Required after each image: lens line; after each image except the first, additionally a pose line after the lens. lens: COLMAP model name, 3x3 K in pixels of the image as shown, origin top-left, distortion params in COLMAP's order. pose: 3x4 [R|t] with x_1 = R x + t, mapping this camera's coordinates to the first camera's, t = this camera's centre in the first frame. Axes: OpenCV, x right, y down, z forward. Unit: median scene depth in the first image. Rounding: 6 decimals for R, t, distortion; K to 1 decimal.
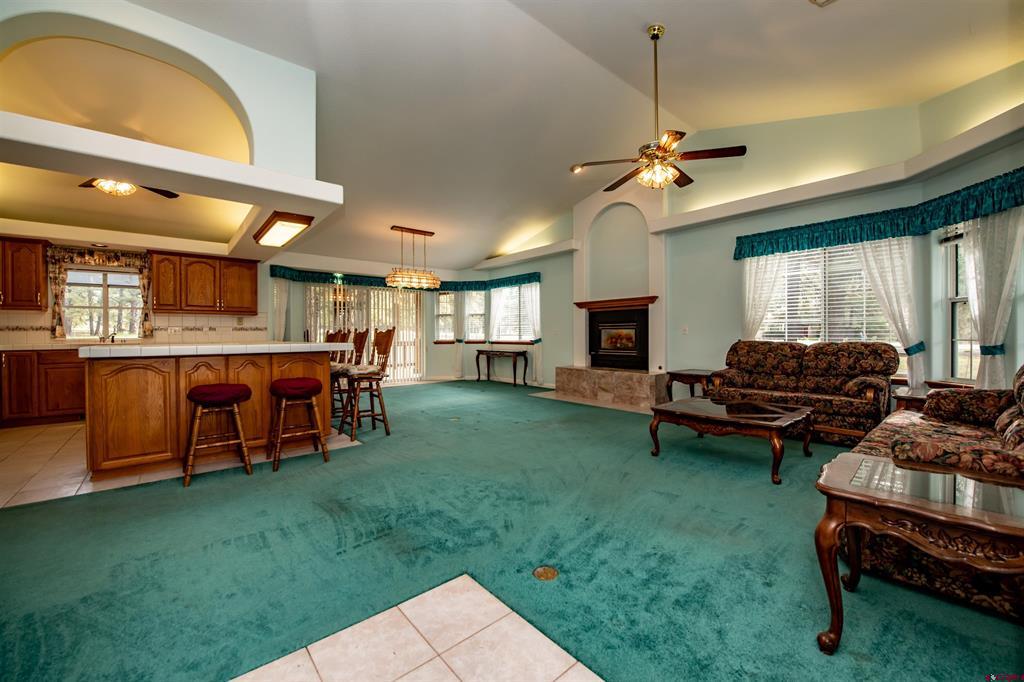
lens RADIAL K [[408.5, 0, 518.2], [0, 408.5, 337.0], [0, 0, 1]] dist [-0.013237, -0.002965]
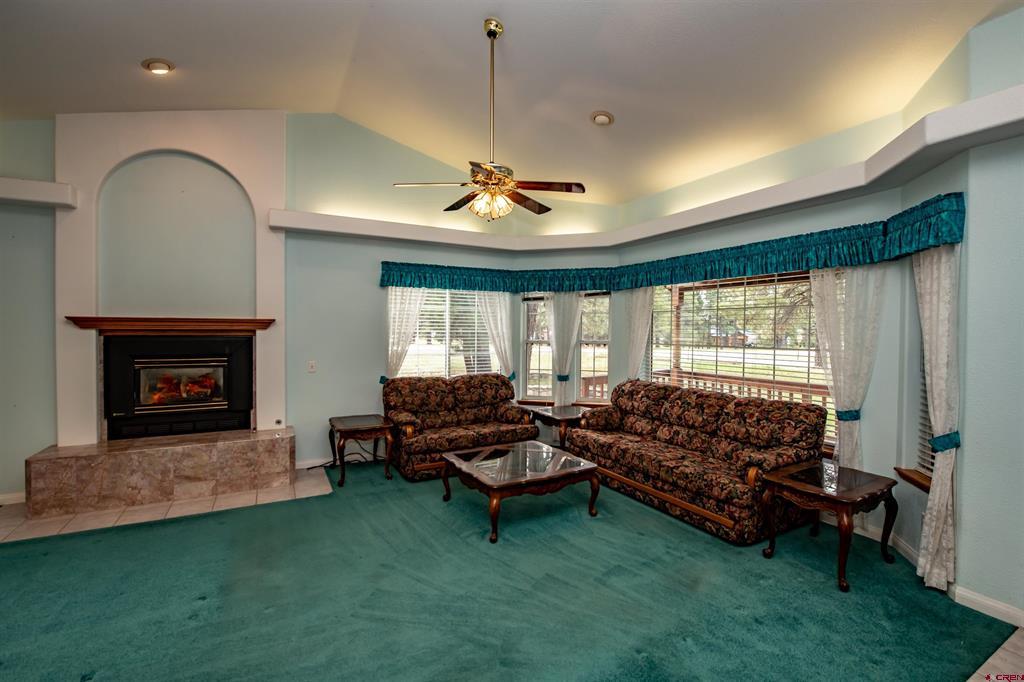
lens RADIAL K [[454.4, 0, 514.1], [0, 454.4, 336.0], [0, 0, 1]] dist [-0.009429, -0.000358]
pose [[0.211727, -0.007078, 0.977303, -0.317828], [-0.001352, 0.999971, 0.007535, -0.077307], [-0.977328, -0.002917, 0.211712, 0.434699]]
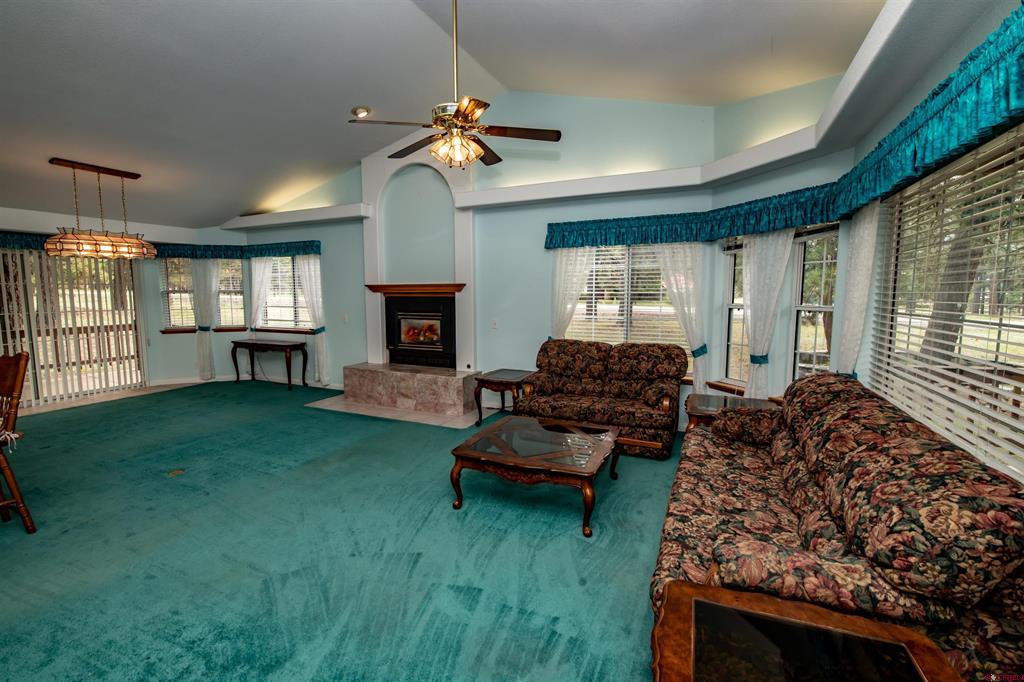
lens RADIAL K [[443.6, 0, 517.9], [0, 443.6, 335.4], [0, 0, 1]] dist [-0.011052, -0.000951]
pose [[0.909085, -0.035382, 0.415107, 0.052535], [-0.001346, 0.996133, 0.087852, -0.072695], [-0.416610, -0.080424, 0.905521, 0.102928]]
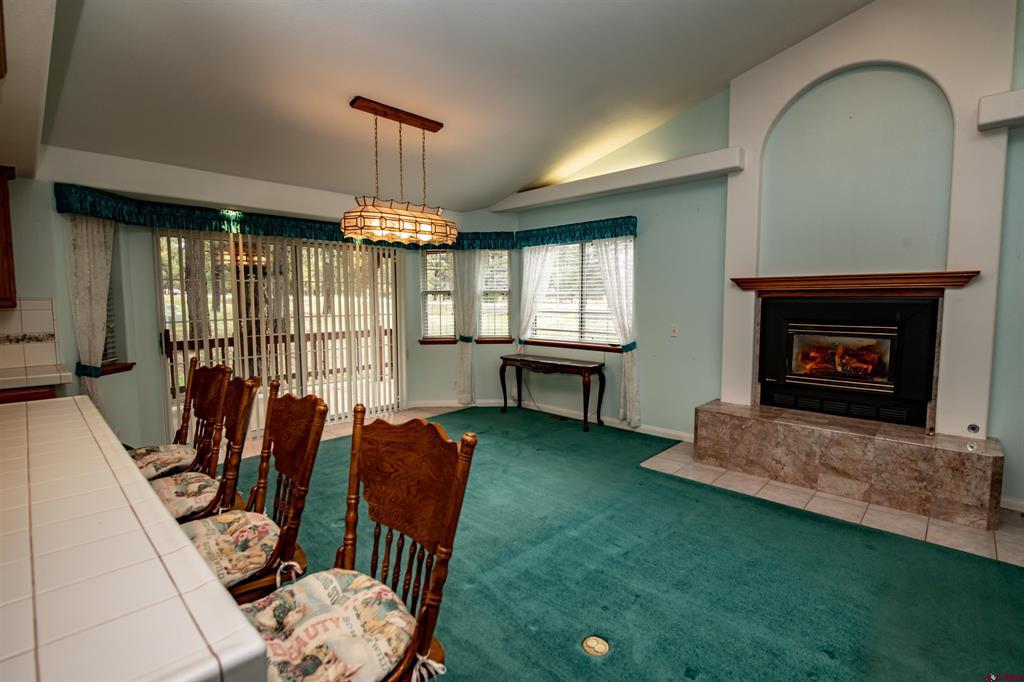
lens RADIAL K [[469.7, 0, 518.0], [0, 469.7, 337.7], [0, 0, 1]] dist [-0.015927, -0.000512]
pose [[0.994903, -0.005234, 0.100700, -0.211442], [-0.002425, 0.997120, 0.075795, -0.064001], [-0.100806, -0.075653, 0.992026, 0.533427]]
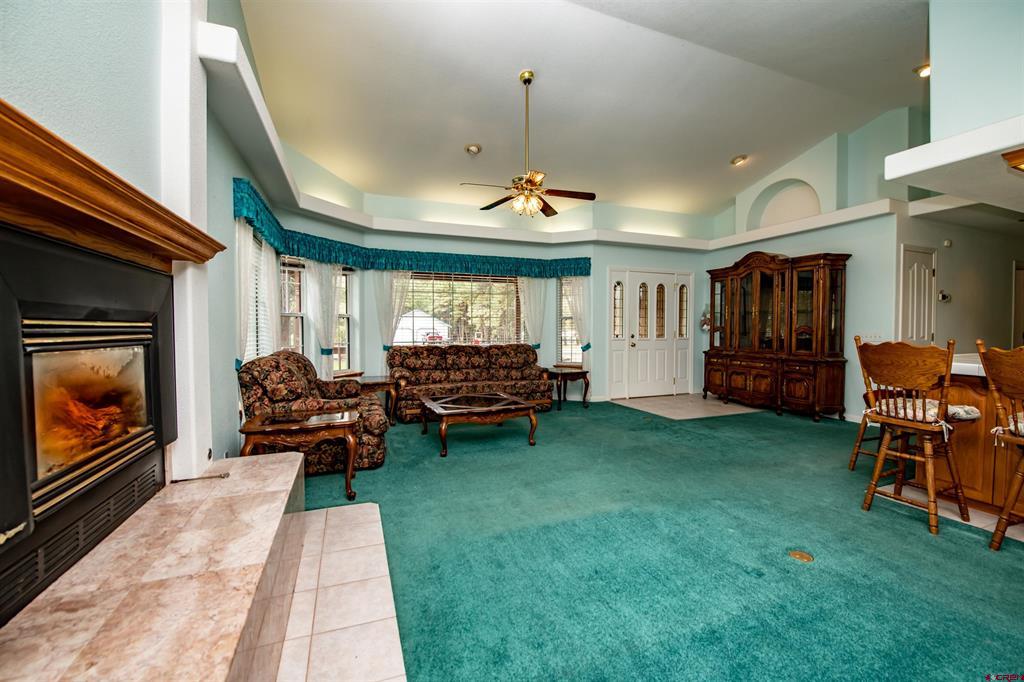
lens RADIAL K [[408.5, 0, 518.2], [0, 408.5, 337.0], [0, 0, 1]] dist [-0.013237, -0.002965]
pose [[-0.937120, -0.003068, 0.348993, -0.025013], [0.007655, 0.999540, 0.029341, -0.034408], [-0.348923, 0.030167, -0.936666, 1.179297]]
